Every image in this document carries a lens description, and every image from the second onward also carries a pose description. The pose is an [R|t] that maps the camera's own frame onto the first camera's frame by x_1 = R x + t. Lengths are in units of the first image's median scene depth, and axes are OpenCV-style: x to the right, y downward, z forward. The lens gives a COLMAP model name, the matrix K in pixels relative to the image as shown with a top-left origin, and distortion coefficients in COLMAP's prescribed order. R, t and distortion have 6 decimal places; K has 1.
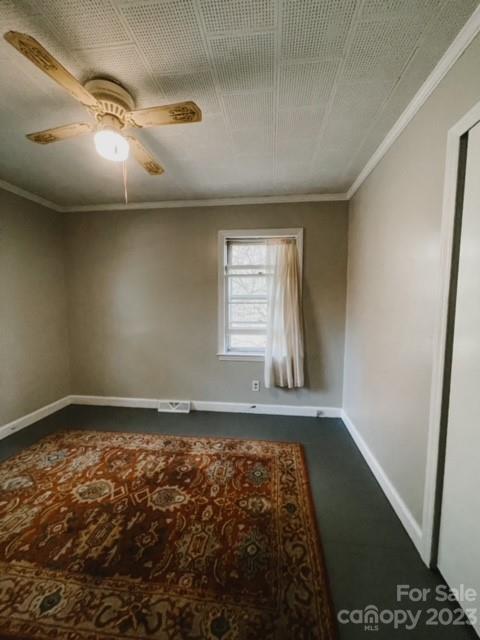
lens RADIAL K [[258.7, 0, 245.4], [0, 258.7, 321.9], [0, 0, 1]] dist [-0.002294, 0.001203]
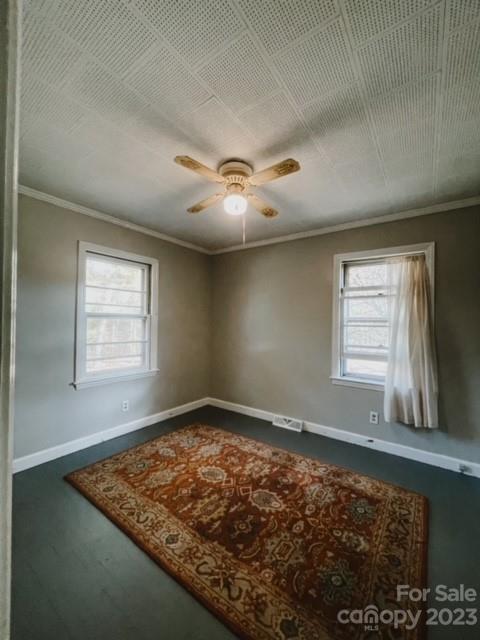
lens RADIAL K [[258.7, 0, 243.2], [0, 258.7, 322.1], [0, 0, 1]] dist [-0.002294, 0.001203]
pose [[0.873298, 0.013294, -0.487005, 0.126052], [-0.058955, 0.995165, -0.078553, 0.021356], [0.483606, 0.097312, 0.869860, -0.063491]]
